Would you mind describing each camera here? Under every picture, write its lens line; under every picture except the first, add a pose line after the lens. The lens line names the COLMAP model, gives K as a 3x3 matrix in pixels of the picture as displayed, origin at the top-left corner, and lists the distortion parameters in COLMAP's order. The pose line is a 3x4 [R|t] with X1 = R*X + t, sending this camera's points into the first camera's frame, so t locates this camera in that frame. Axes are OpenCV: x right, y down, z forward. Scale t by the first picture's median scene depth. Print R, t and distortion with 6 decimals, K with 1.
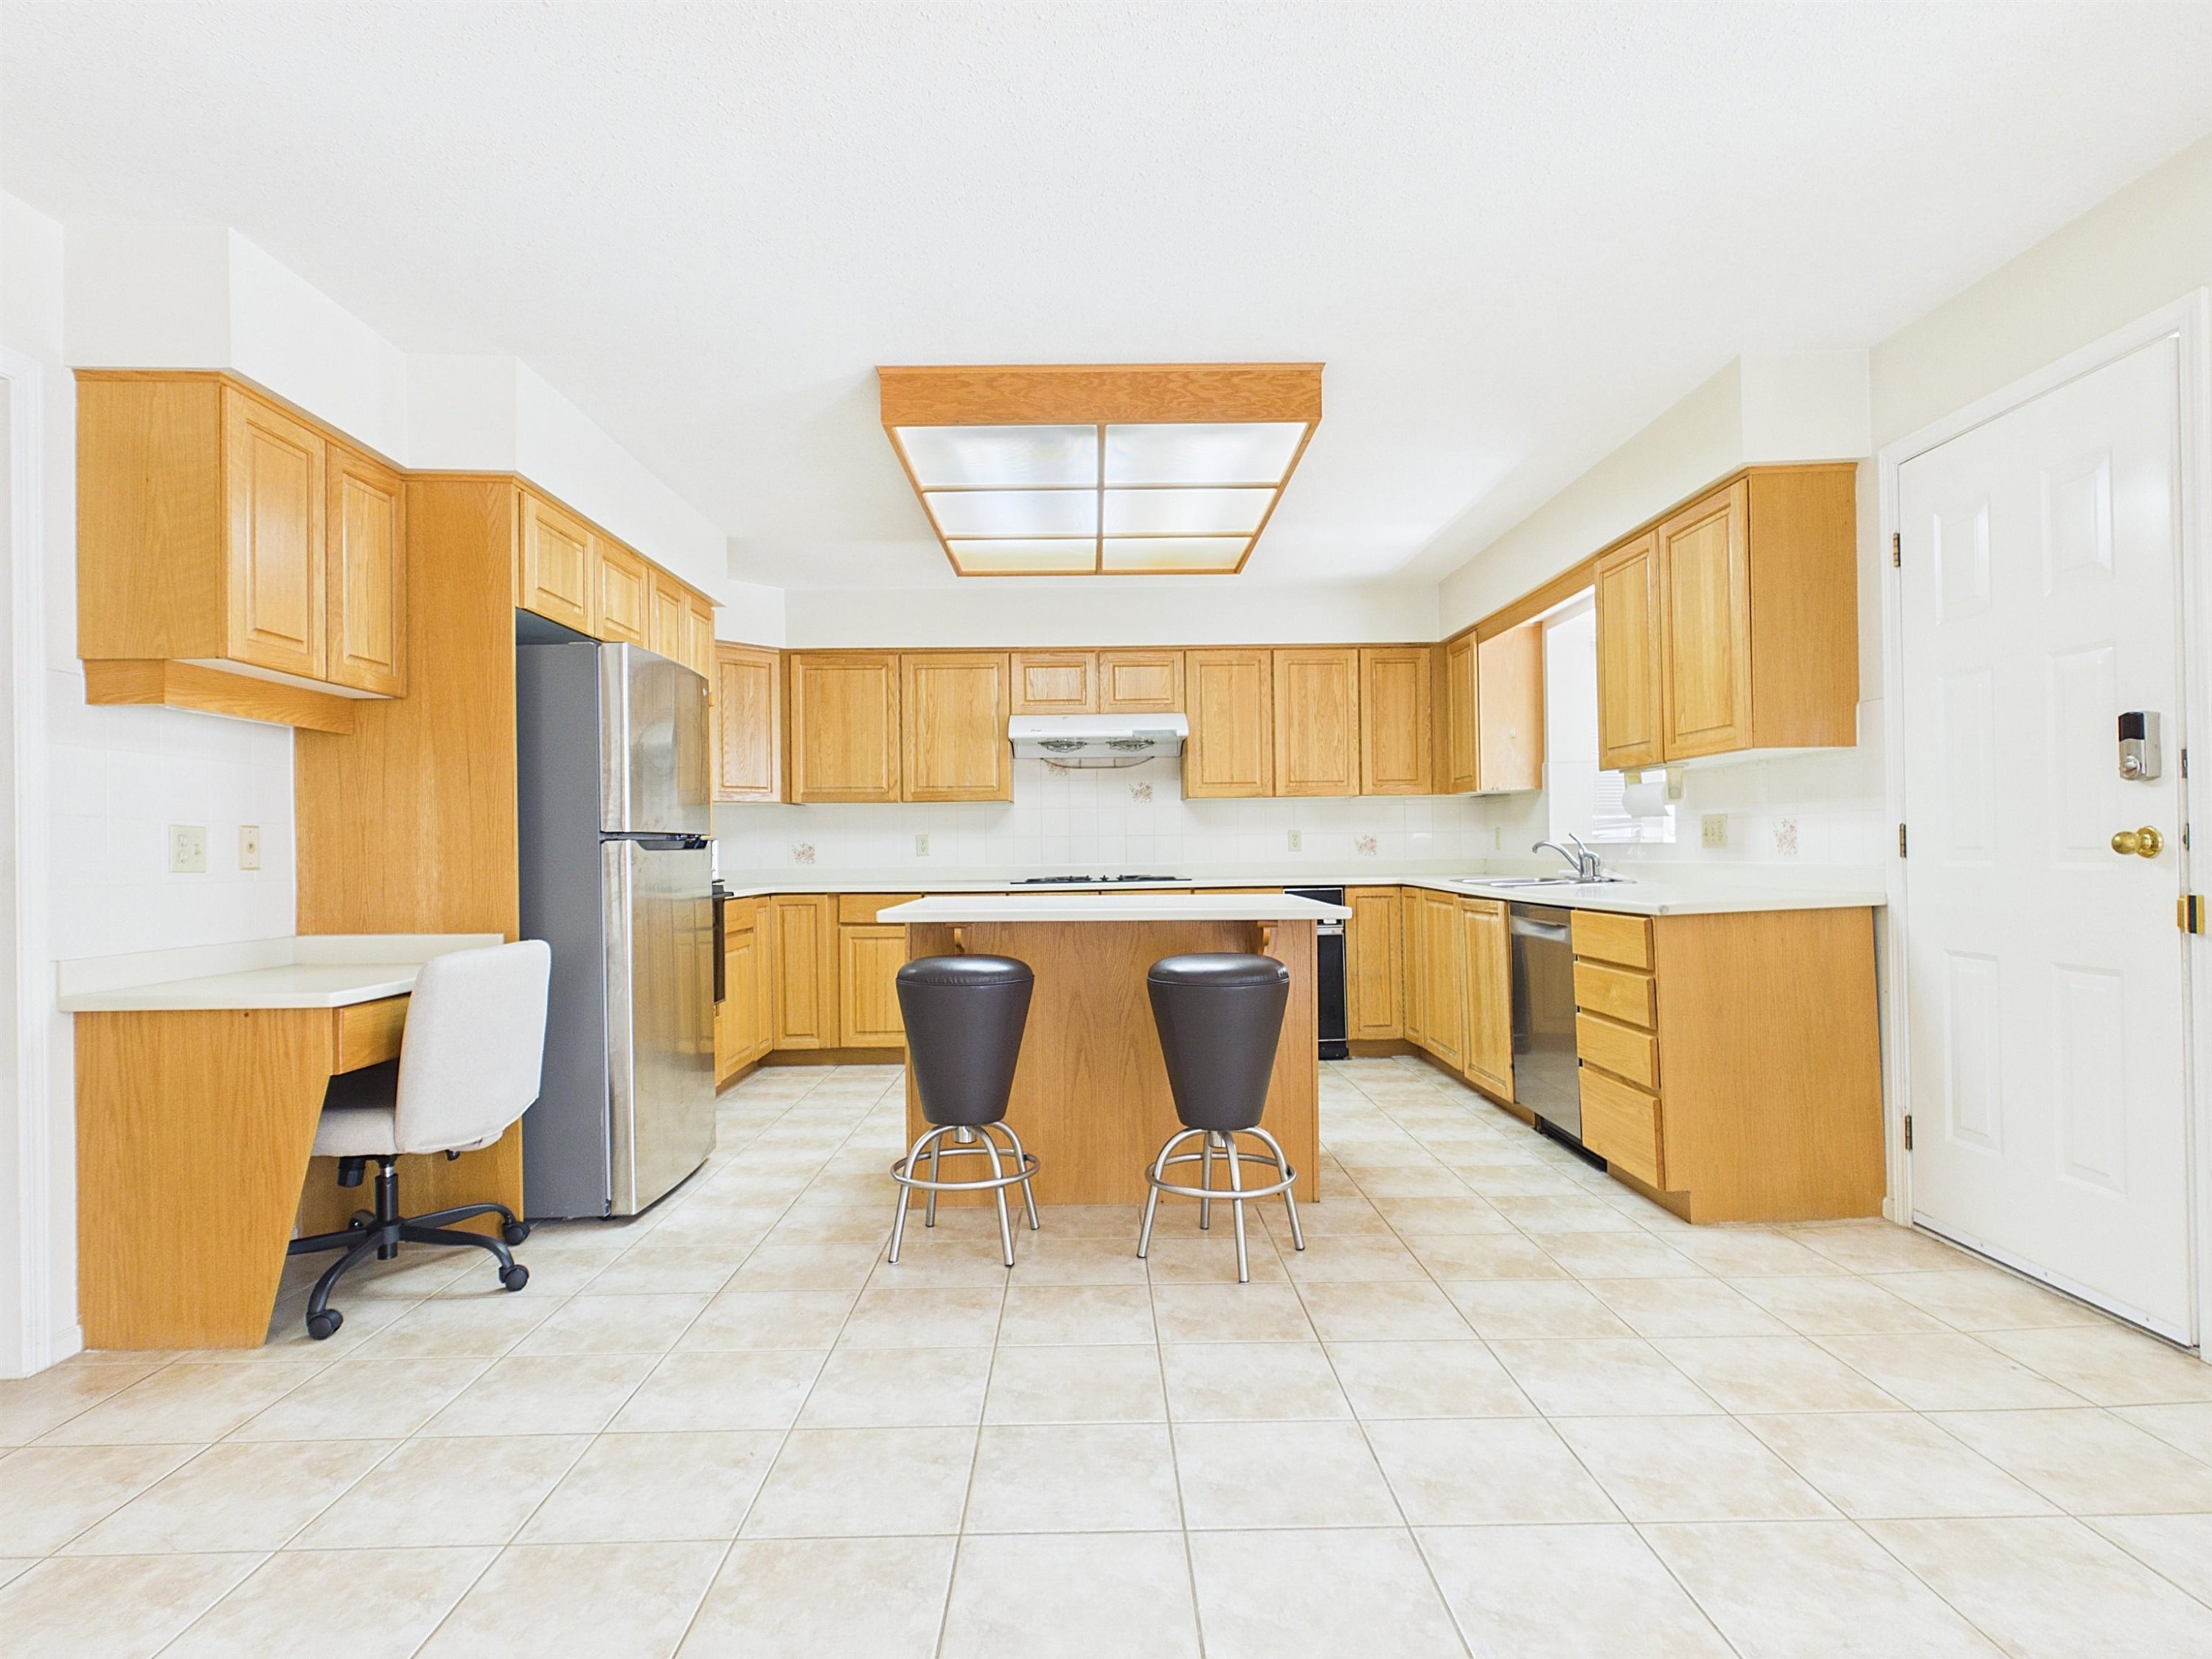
lens RADIAL K [[1182.3, 0, 1100.9], [0, 1182.3, 827.3], [0, 0, 1]] dist [-0.000350, 0.000606]
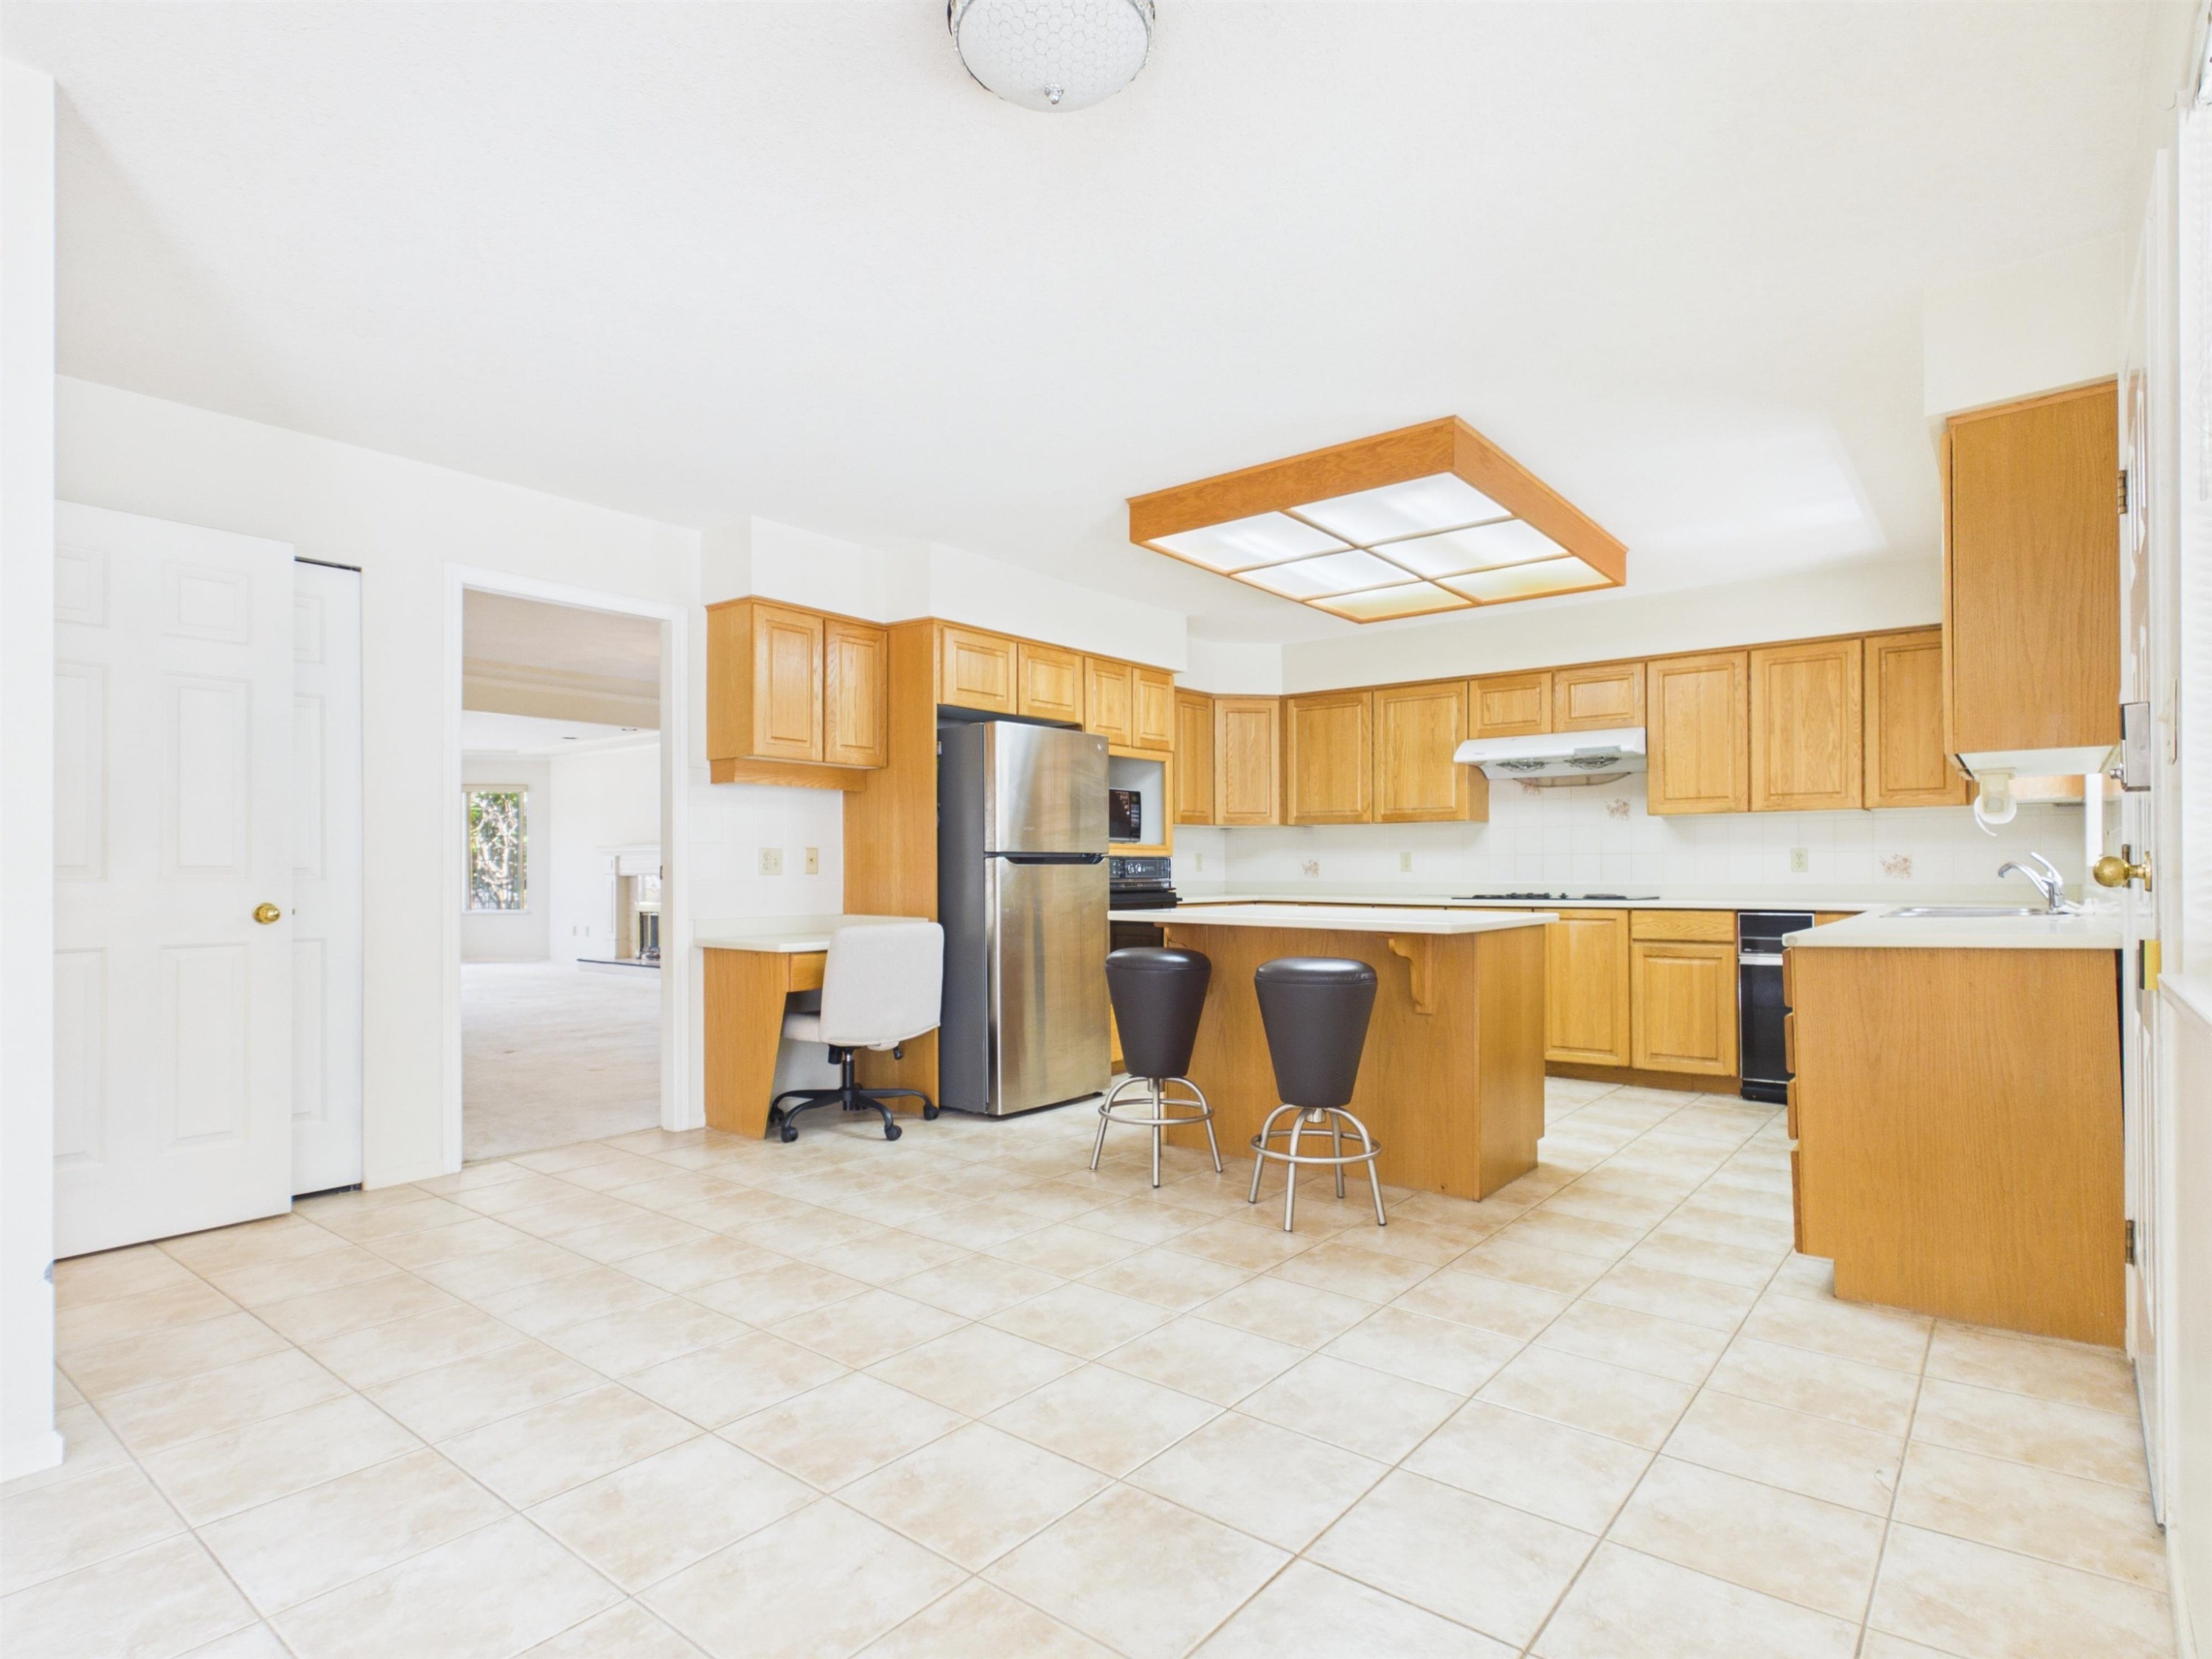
lens RADIAL K [[1151.6, 0, 1093.5], [0, 1151.6, 848.9], [0, 0, 1]] dist [-0.000350, 0.000792]
pose [[0.770065, 0.000237, -0.637965, 0.593522], [0.003600, 0.999982, 0.004717, -0.005914], [0.637955, -0.005929, 0.770051, -0.014554]]
